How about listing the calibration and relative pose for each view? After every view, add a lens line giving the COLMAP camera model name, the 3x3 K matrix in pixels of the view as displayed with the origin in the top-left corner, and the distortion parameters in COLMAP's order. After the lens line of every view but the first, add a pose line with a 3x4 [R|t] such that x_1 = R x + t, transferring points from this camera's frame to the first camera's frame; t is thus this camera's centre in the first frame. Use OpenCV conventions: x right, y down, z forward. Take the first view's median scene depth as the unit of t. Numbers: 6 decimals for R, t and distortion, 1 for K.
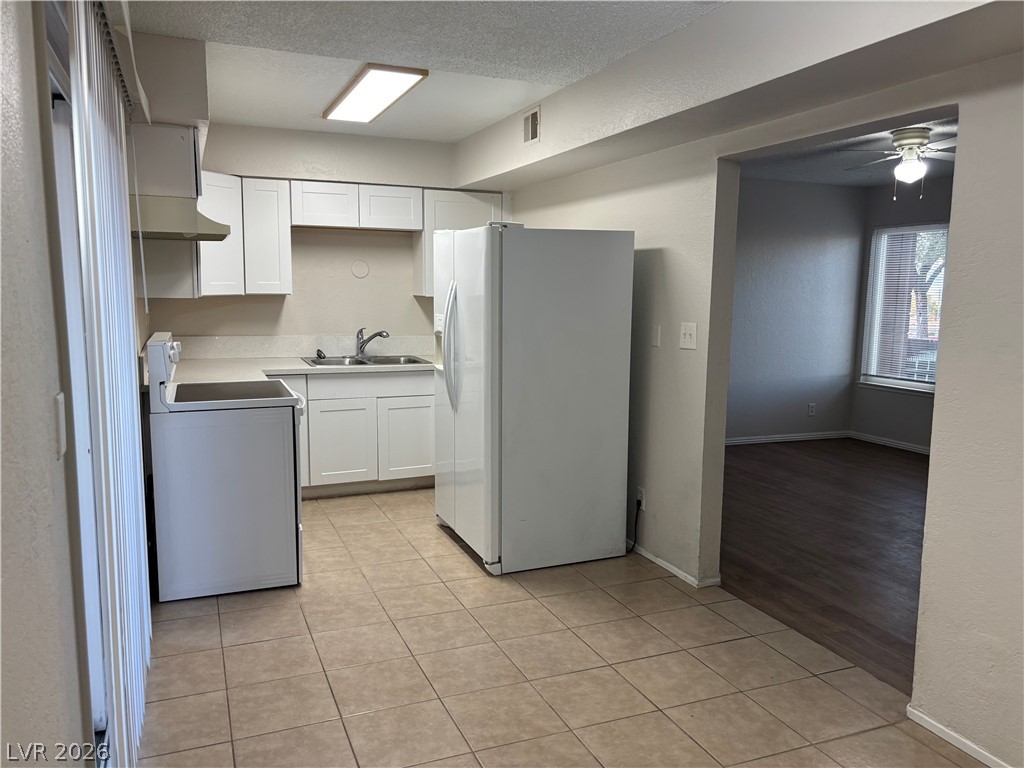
lens RADIAL K [[787.4, 0, 512.0], [0, 787.4, 384.0], [0, 0, 1]] dist [0.064934, -0.074128]
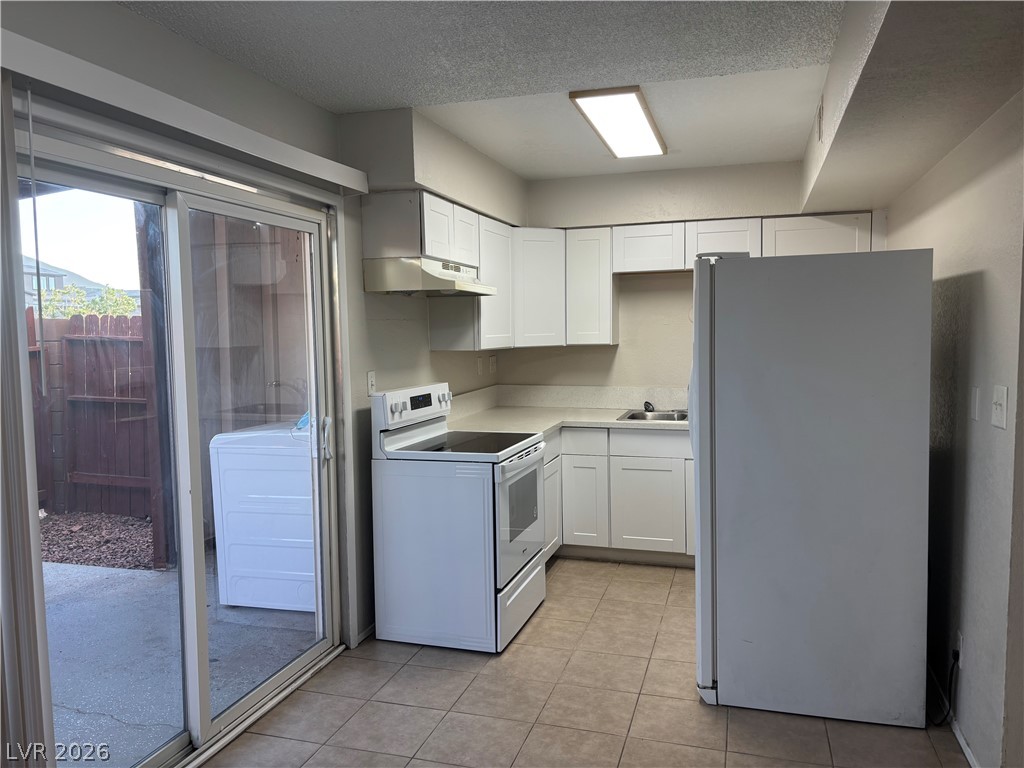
lens RADIAL K [[787.4, 0, 512.0], [0, 787.4, 384.0], [0, 0, 1]] dist [0.064934, -0.074128]
pose [[0.766856, 0.021573, -0.641457, 0.303418], [-0.057718, 0.997703, -0.035447, -0.030087], [0.639219, 0.064207, 0.766340, 0.240956]]
